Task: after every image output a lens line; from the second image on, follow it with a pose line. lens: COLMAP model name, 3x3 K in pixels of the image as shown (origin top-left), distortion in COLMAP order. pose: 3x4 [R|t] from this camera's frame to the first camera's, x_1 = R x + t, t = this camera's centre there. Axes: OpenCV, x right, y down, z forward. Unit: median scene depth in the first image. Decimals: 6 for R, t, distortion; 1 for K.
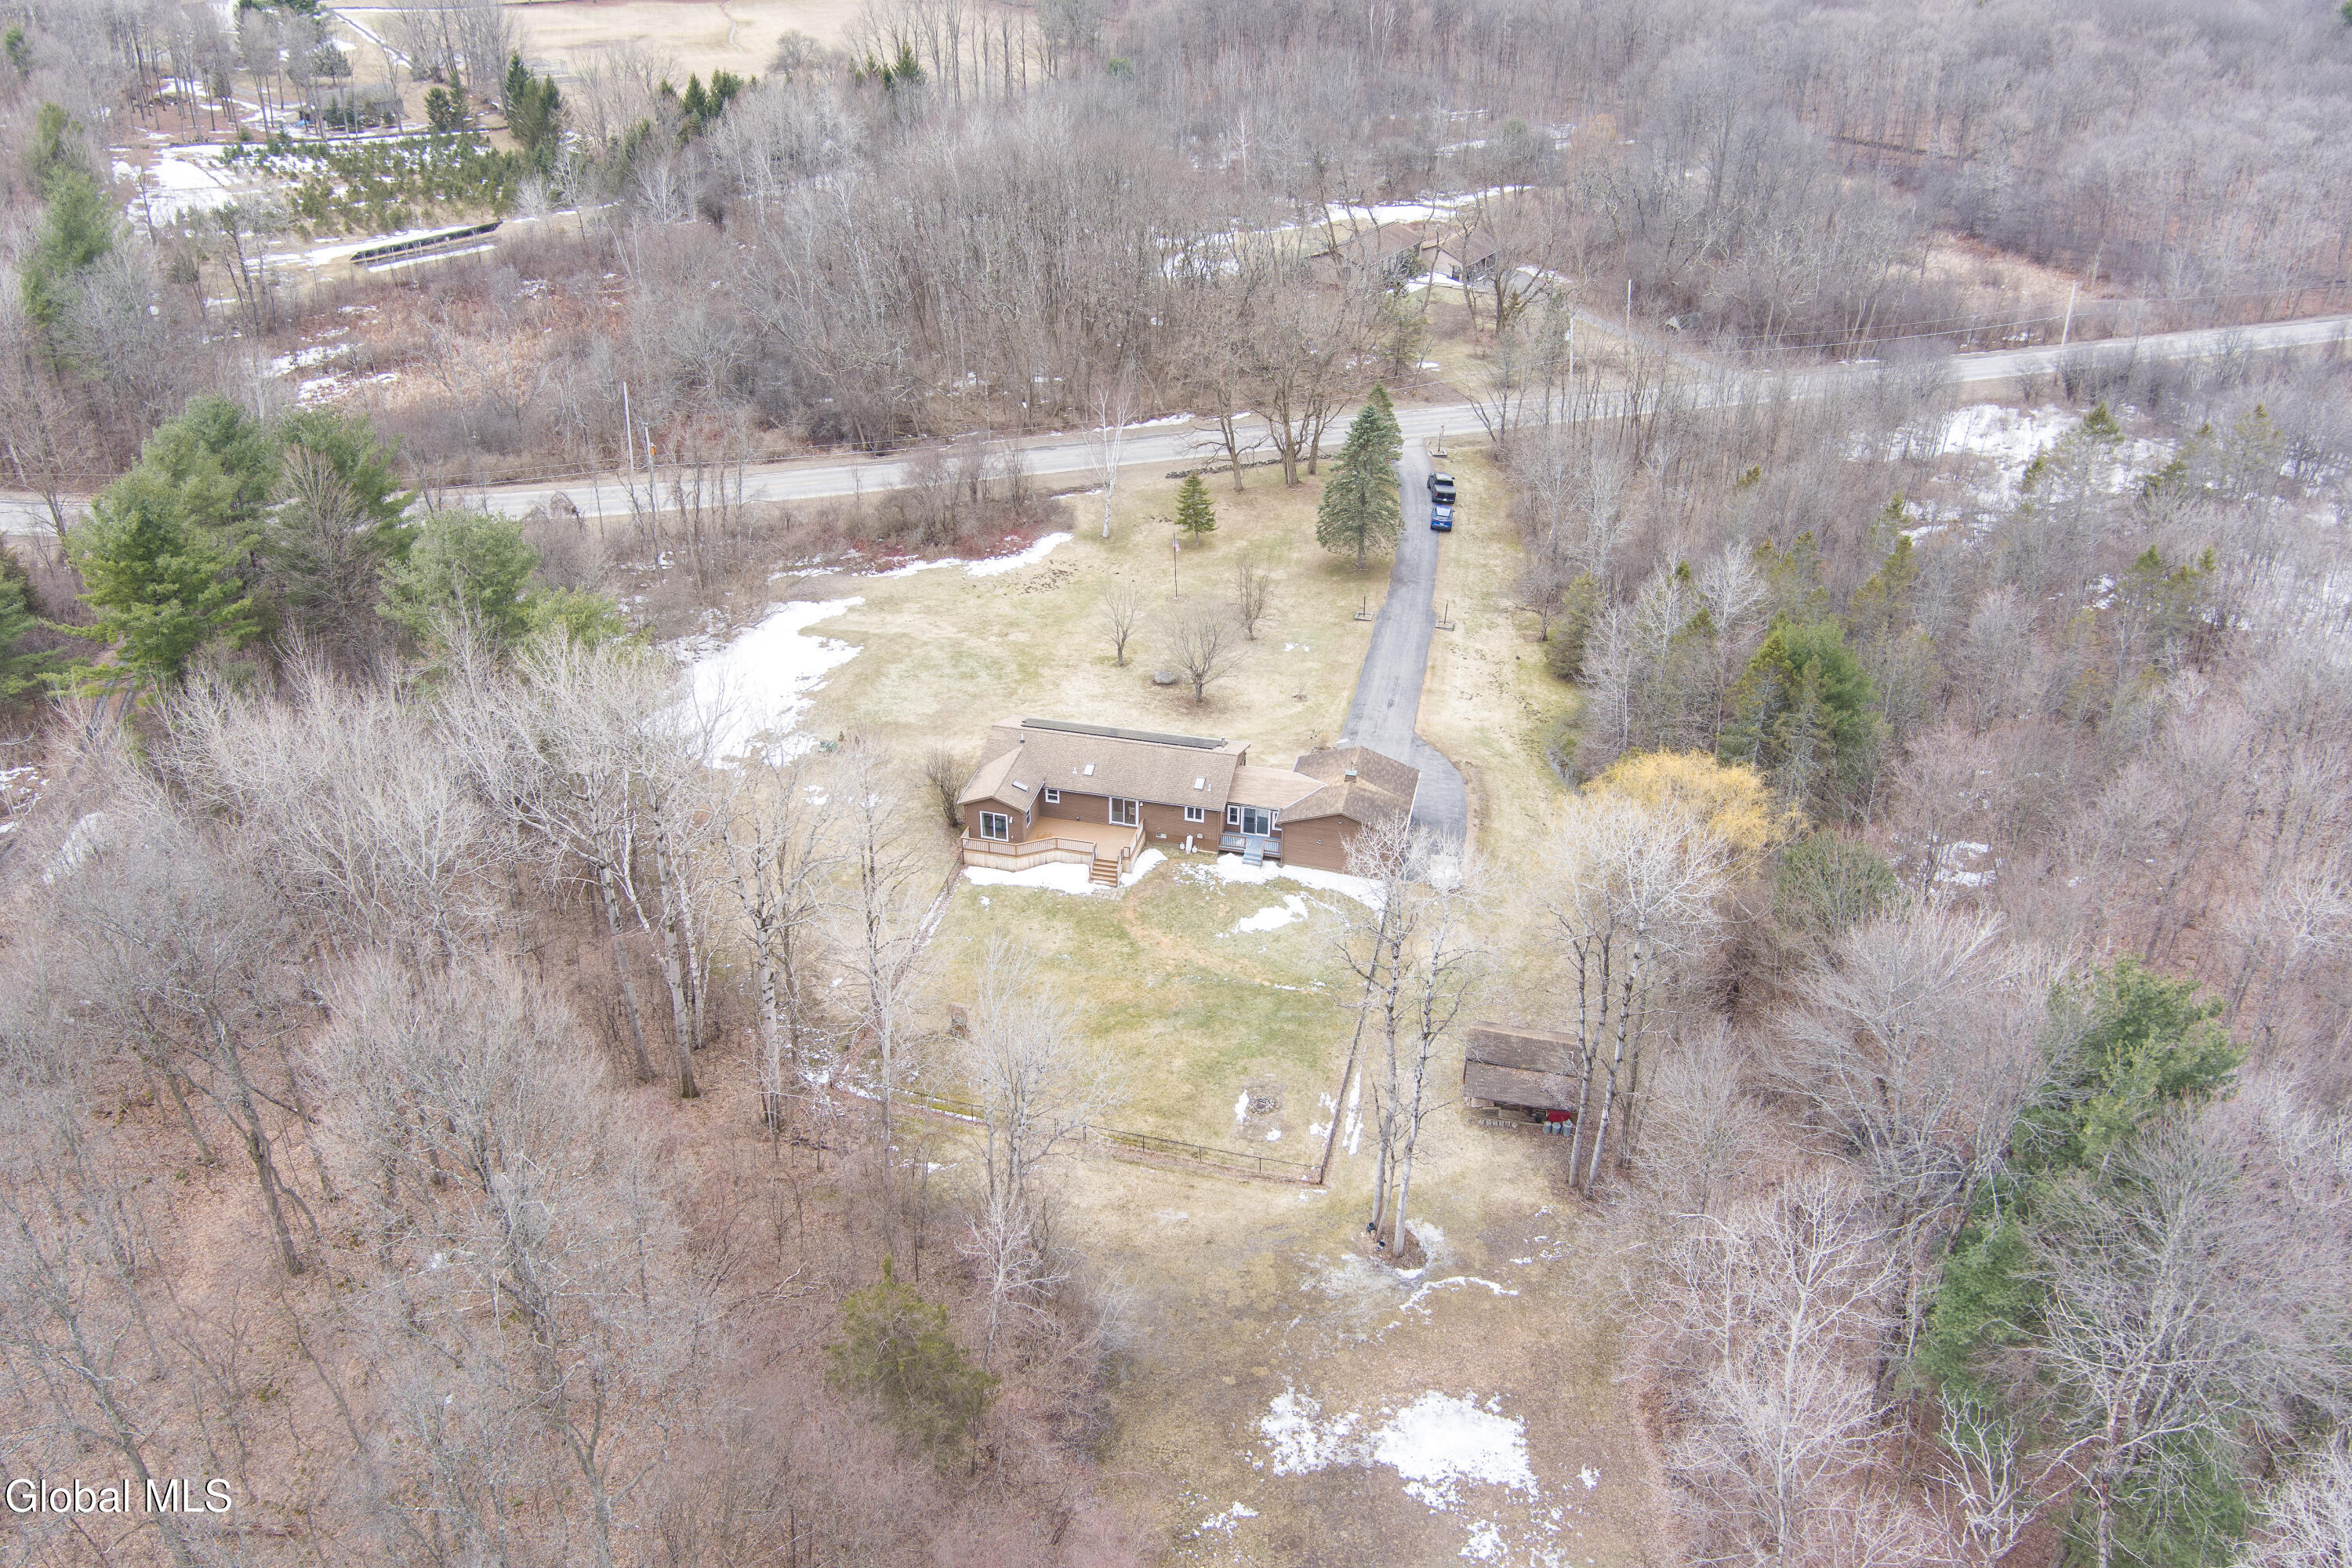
lens RADIAL K [[1895.0, 0, 1178.3], [0, 1895.0, 792.8], [0, 0, 1]] dist [-0.069712, -0.000908]
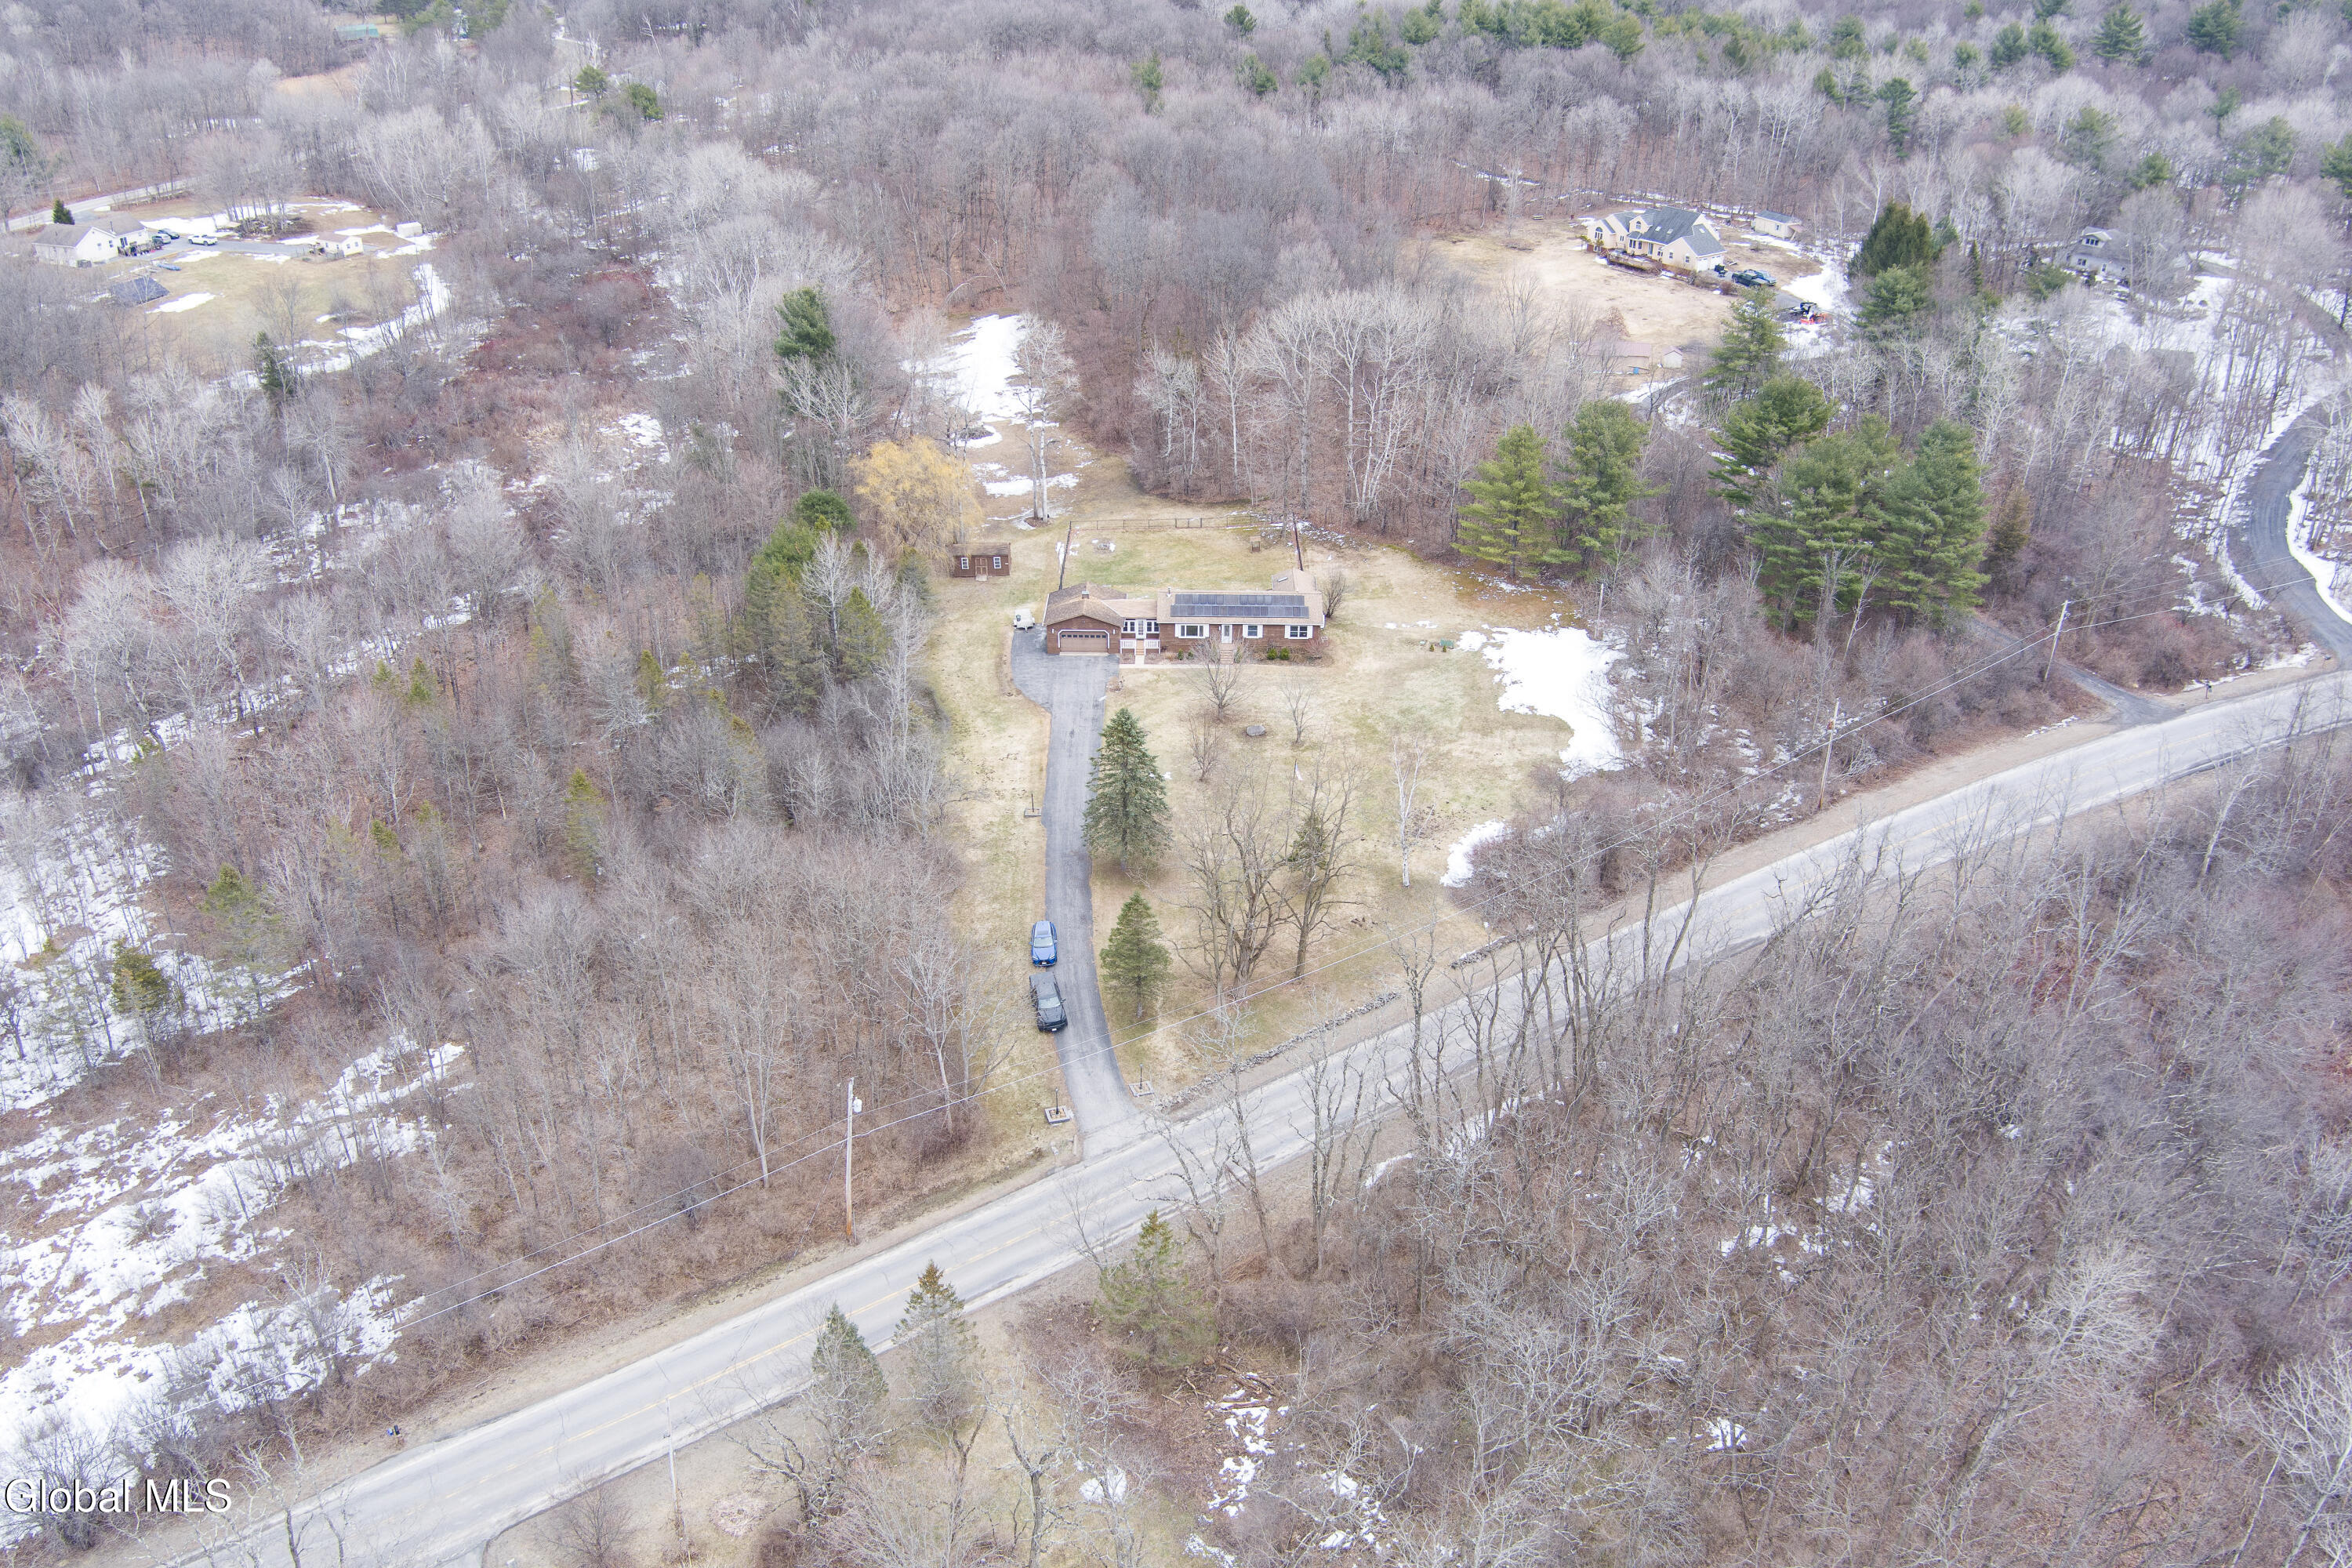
lens RADIAL K [[1895.0, 0, 1177.6], [0, 1895.0, 791.1], [0, 0, 1]] dist [-0.069712, -0.000908]
pose [[-0.977162, 0.093003, -0.191060, 0.332791], [-0.116955, 0.515298, 0.848993, -1.278529], [0.177412, 0.851950, -0.492652, 1.927218]]
